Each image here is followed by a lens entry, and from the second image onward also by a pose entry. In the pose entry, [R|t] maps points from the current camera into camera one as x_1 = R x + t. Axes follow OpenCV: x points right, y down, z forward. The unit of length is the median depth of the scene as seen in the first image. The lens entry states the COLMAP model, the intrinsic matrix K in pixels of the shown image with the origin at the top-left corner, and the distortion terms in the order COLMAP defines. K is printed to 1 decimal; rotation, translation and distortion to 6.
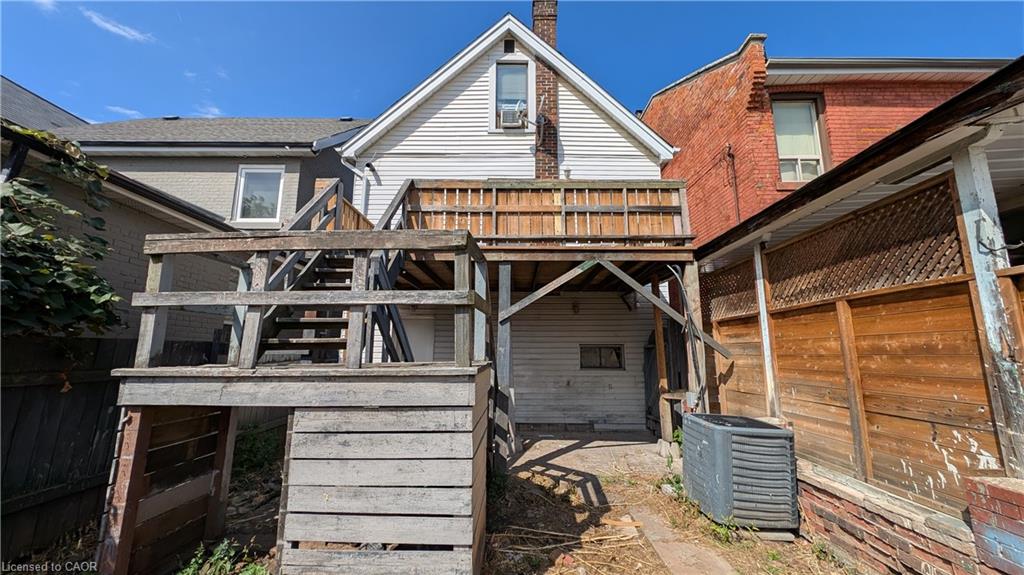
lens RADIAL K [[385.6, 0, 511.9], [0, 385.6, 284.6], [0, 0, 1]] dist [0.006392, -0.000858]
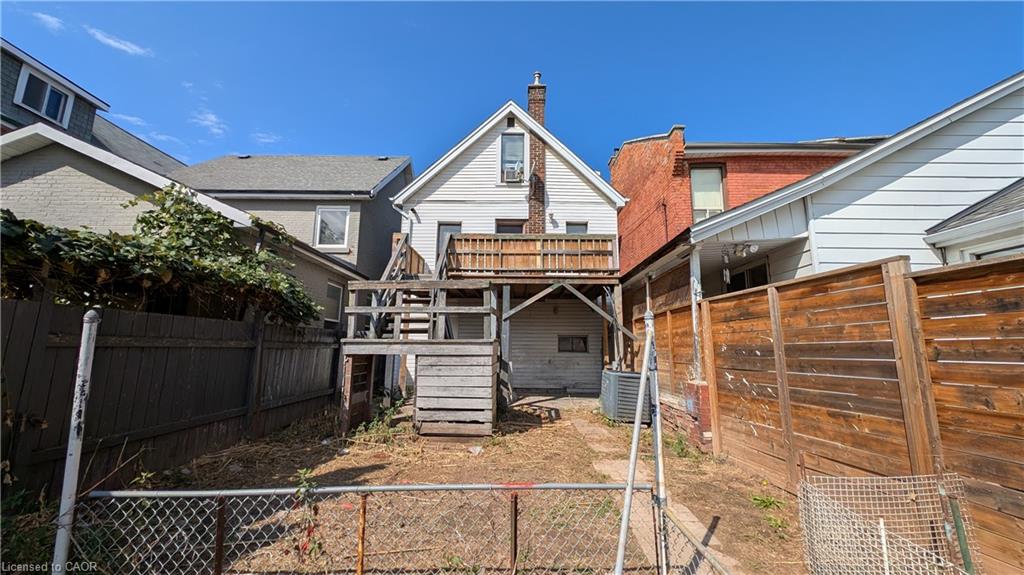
lens RADIAL K [[385.6, 0, 511.1], [0, 385.6, 282.8], [0, 0, 1]] dist [0.006392, -0.000858]
pose [[0.999922, 0.004207, -0.011756, 0.015677], [-0.004162, 0.999984, 0.003908, -0.050928], [0.011772, -0.003859, 0.999923, -0.487742]]
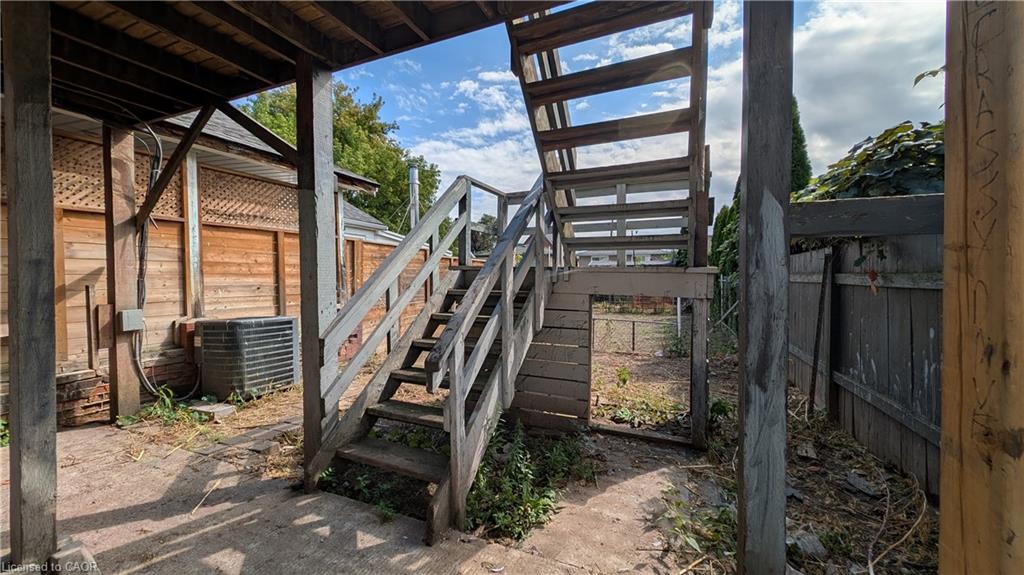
lens RADIAL K [[385.6, 0, 514.4], [0, 385.6, 281.4], [0, 0, 1]] dist [0.006392, -0.000858]
pose [[-0.906615, -0.016365, 0.421641, -0.316466], [-0.083517, 0.986438, -0.141294, 0.174399], [-0.413610, -0.163314, -0.895687, 0.889123]]
